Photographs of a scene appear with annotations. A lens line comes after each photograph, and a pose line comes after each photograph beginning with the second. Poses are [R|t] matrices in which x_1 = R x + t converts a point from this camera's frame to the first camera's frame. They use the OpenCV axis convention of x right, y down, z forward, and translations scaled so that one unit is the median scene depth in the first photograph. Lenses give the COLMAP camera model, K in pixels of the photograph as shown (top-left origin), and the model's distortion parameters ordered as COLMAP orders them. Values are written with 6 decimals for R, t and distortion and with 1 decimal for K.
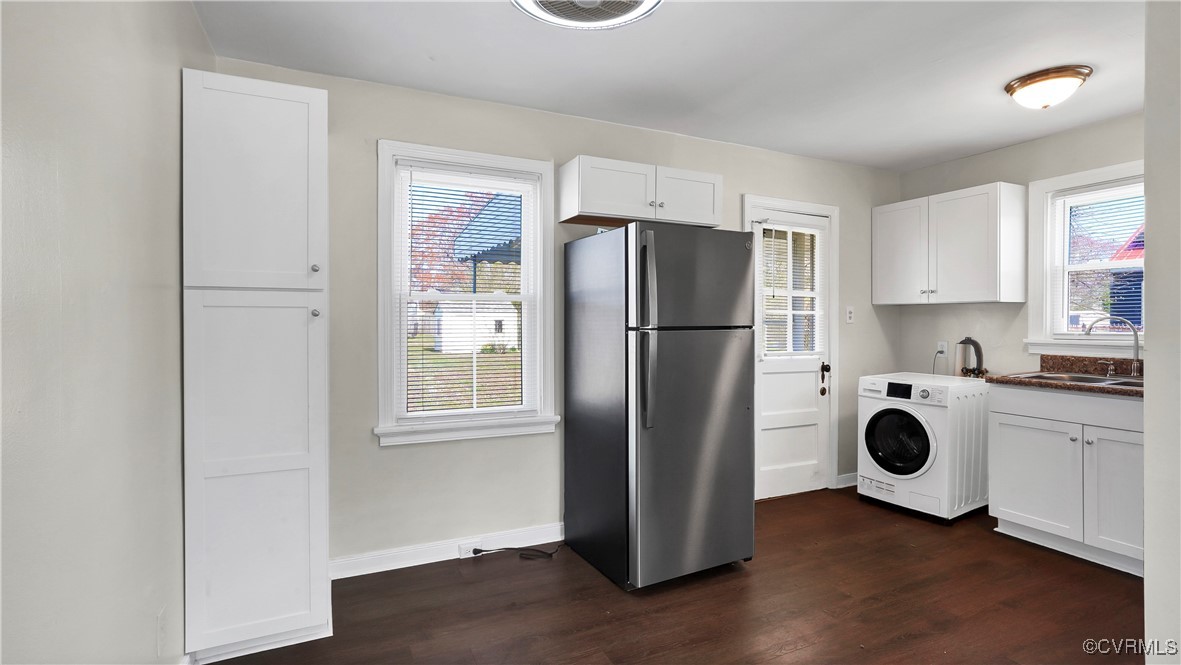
lens RADIAL K [[571.8, 0, 599.5], [0, 571.8, 328.8], [0, 0, 1]] dist [-0.001429, 0.005138]
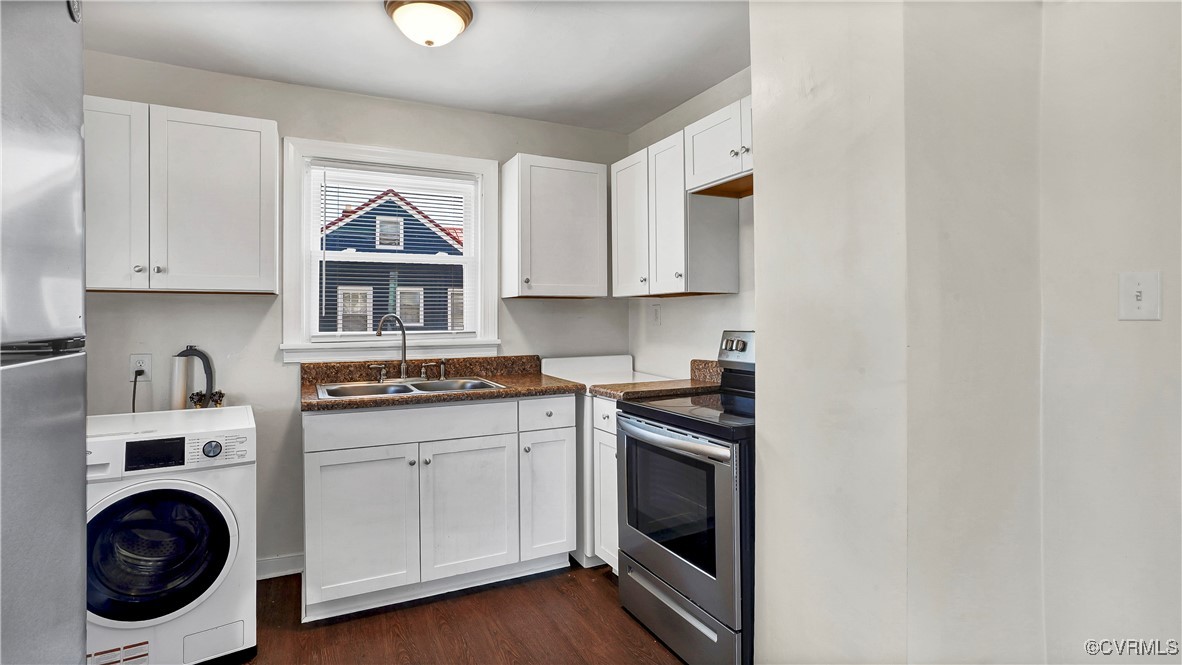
lens RADIAL K [[572.3, 0, 616.6], [0, 572.3, 316.2], [0, 0, 1]] dist [-0.001429, 0.005138]
pose [[-0.007267, 0.003831, 0.999966, -0.001348], [0.013837, 0.999897, -0.003730, -0.009423], [-0.999878, 0.013809, -0.007319, 0.563842]]
